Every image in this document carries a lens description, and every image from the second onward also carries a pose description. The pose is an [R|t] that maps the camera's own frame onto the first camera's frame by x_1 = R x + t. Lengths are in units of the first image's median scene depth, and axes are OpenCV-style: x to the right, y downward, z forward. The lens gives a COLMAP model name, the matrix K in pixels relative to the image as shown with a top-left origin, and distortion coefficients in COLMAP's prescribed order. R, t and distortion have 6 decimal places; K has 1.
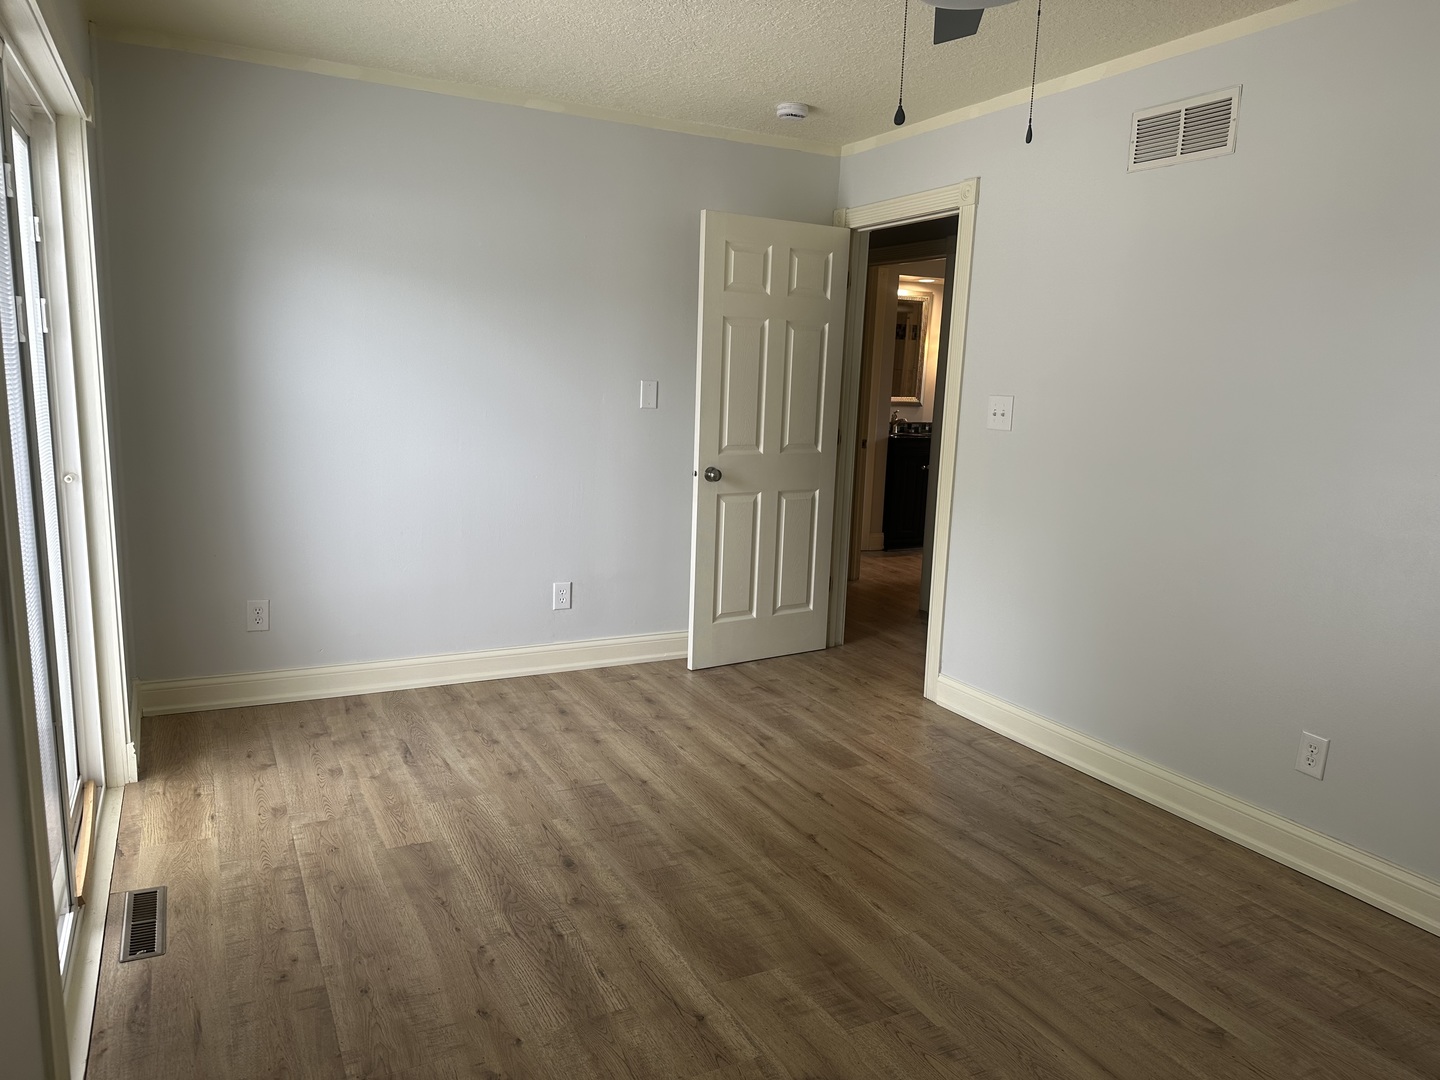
lens RADIAL K [[994.7, 0, 720.9], [0, 994.7, 540.6], [0, 0, 1]] dist [0.018323, -0.021540]
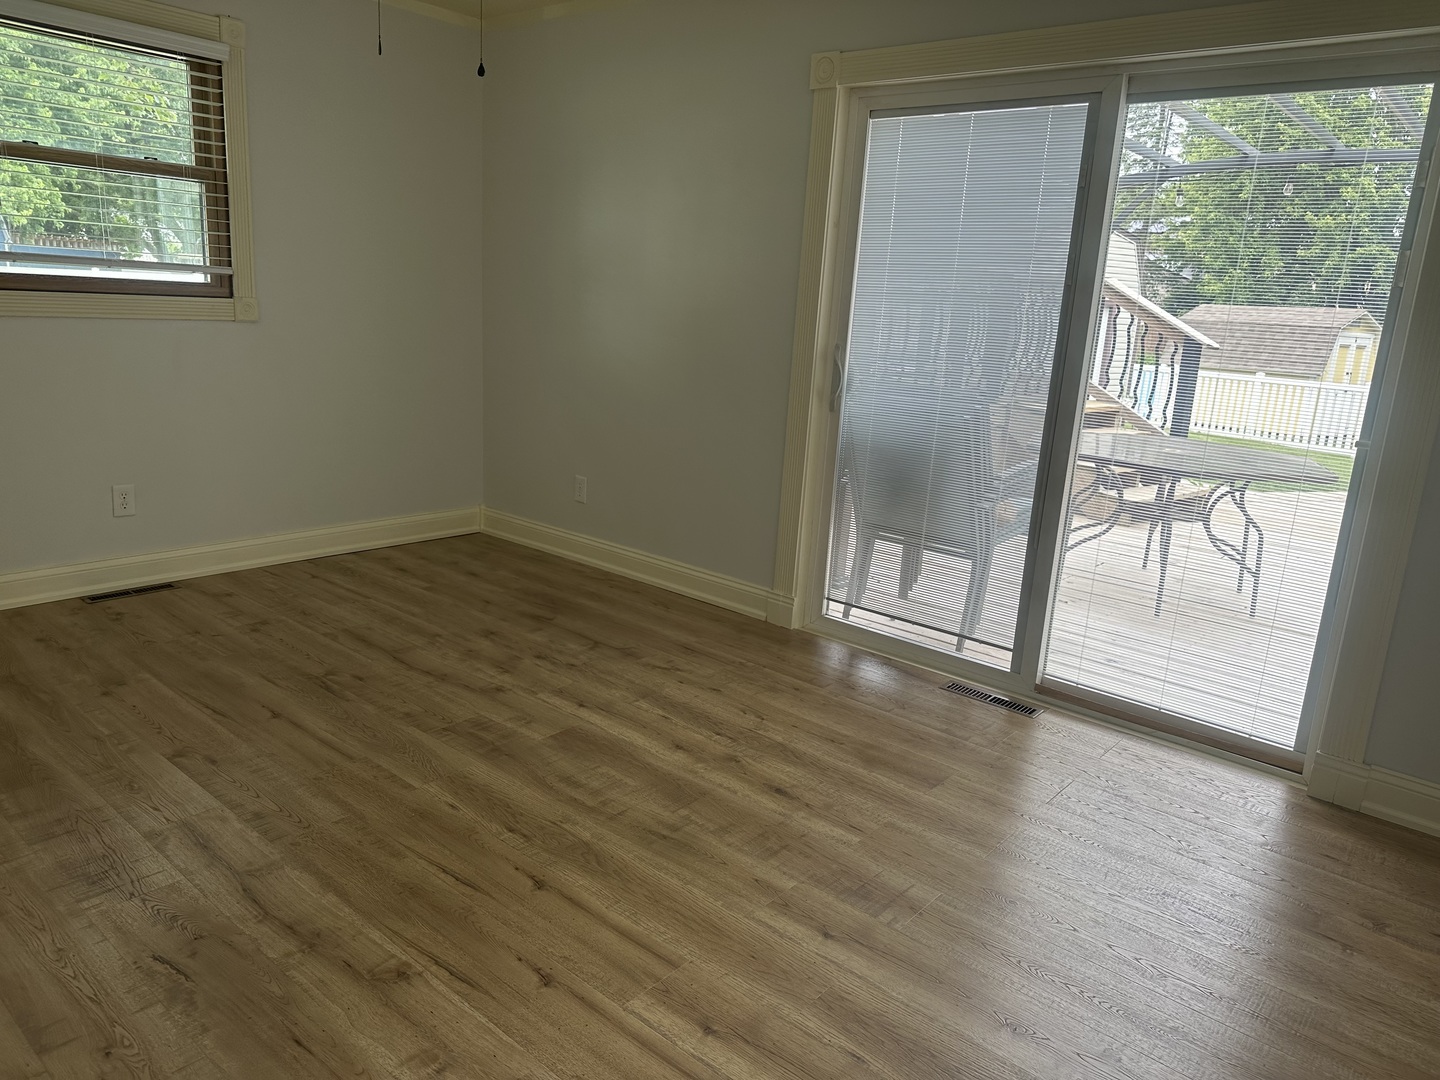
lens RADIAL K [[994.7, 0, 711.3], [0, 994.7, 546.7], [0, 0, 1]] dist [0.018323, -0.021540]
pose [[-0.926825, 0.002992, -0.375481, 0.270973], [-0.153493, 0.909587, 0.386124, -0.254088], [0.342688, 0.415503, -0.842569, 1.696457]]
